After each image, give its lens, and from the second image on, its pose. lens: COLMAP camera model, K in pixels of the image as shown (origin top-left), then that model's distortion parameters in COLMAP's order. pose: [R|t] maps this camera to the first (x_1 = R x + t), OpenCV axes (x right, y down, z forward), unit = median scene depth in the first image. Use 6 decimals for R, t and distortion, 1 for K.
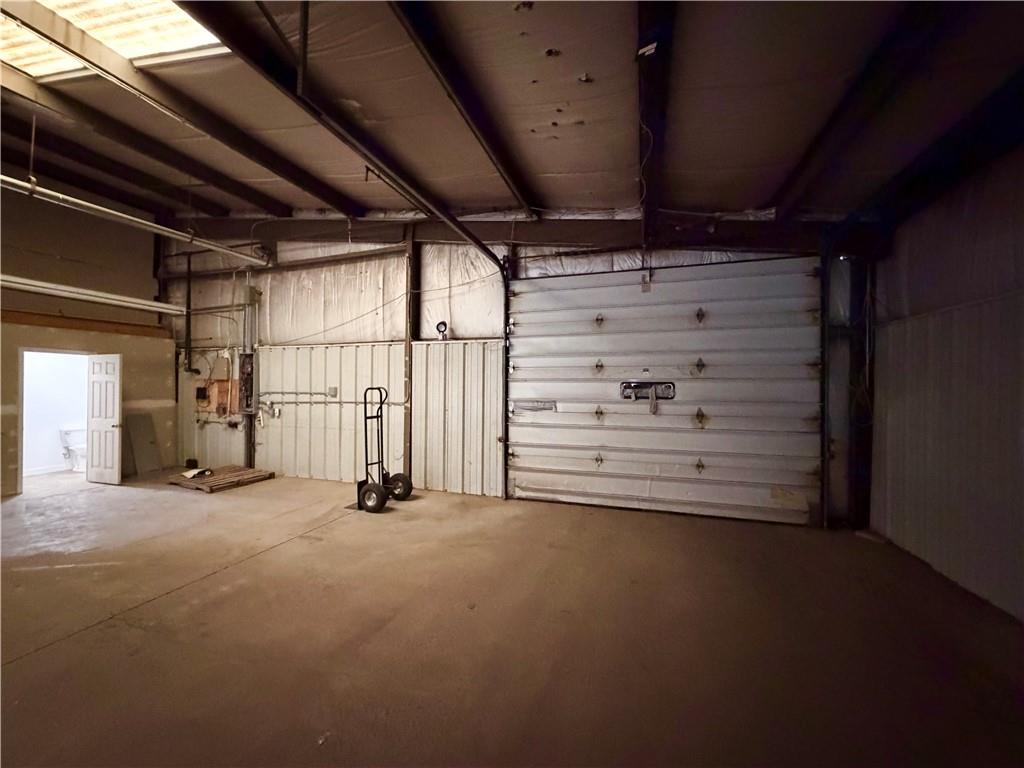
lens RADIAL K [[408.4, 0, 509.1], [0, 408.4, 385.9], [0, 0, 1]] dist [-0.001124, -0.000432]
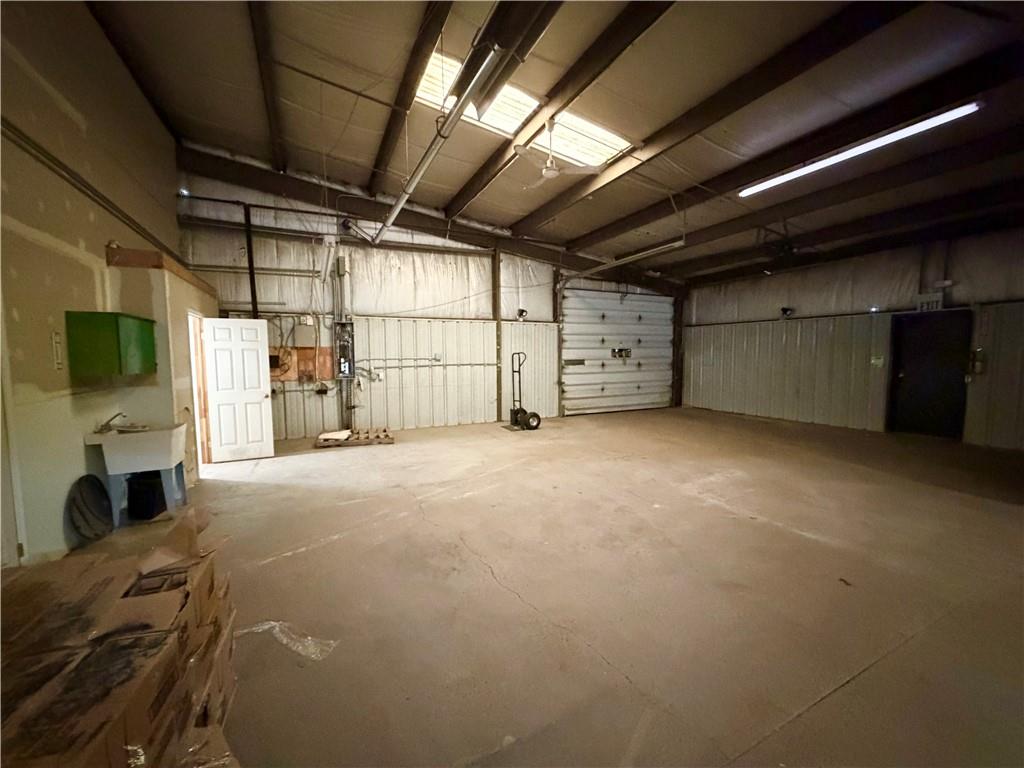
lens RADIAL K [[408.4, 0, 509.1], [0, 408.4, 385.9], [0, 0, 1]] dist [-0.001124, -0.000432]
pose [[0.716139, -0.063338, 0.695077, -1.359134], [0.008611, 0.996600, 0.081941, 0.002067], [-0.697904, -0.052696, 0.714250, -0.072164]]
